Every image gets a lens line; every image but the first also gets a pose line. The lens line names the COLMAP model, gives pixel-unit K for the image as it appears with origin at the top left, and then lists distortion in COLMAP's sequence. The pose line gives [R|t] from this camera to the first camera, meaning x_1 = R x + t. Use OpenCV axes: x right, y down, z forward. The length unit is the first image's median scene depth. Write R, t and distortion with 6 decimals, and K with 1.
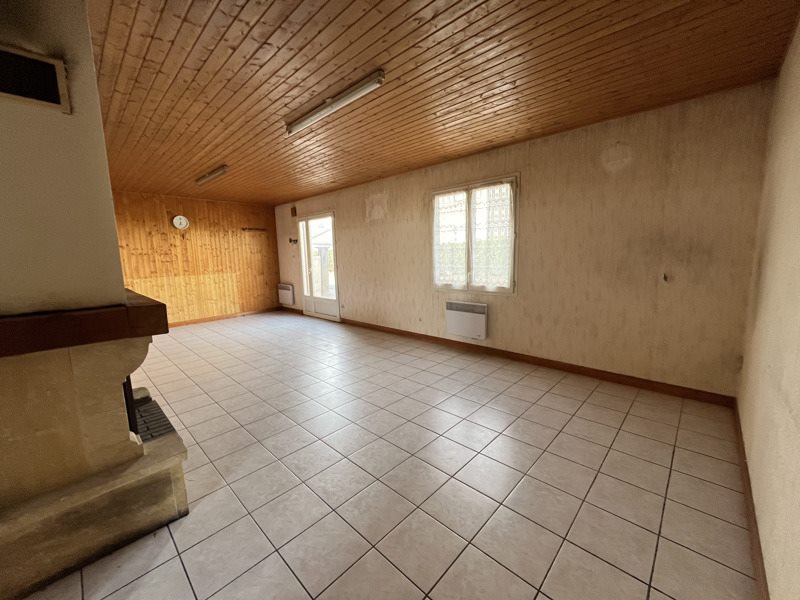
lens RADIAL K [[321.8, 0, 399.3], [0, 321.8, 297.5], [0, 0, 1]] dist [-0.001864, -0.000468]
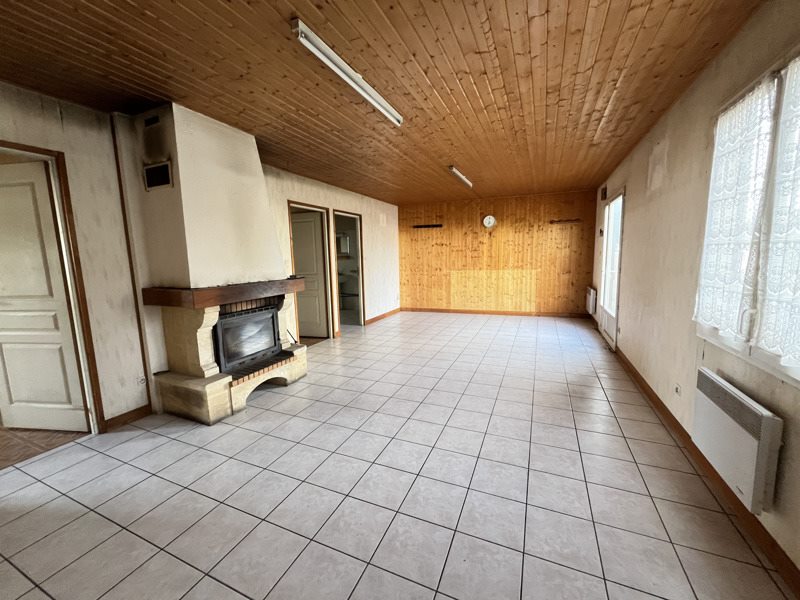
lens RADIAL K [[321.8, 0, 399.1], [0, 321.8, 298.2], [0, 0, 1]] dist [-0.001864, -0.000468]
pose [[0.341840, 0.139763, -0.929307, 0.283848], [-0.112511, 0.987853, 0.107182, -0.058630], [0.932999, 0.067919, 0.353413, 0.349152]]
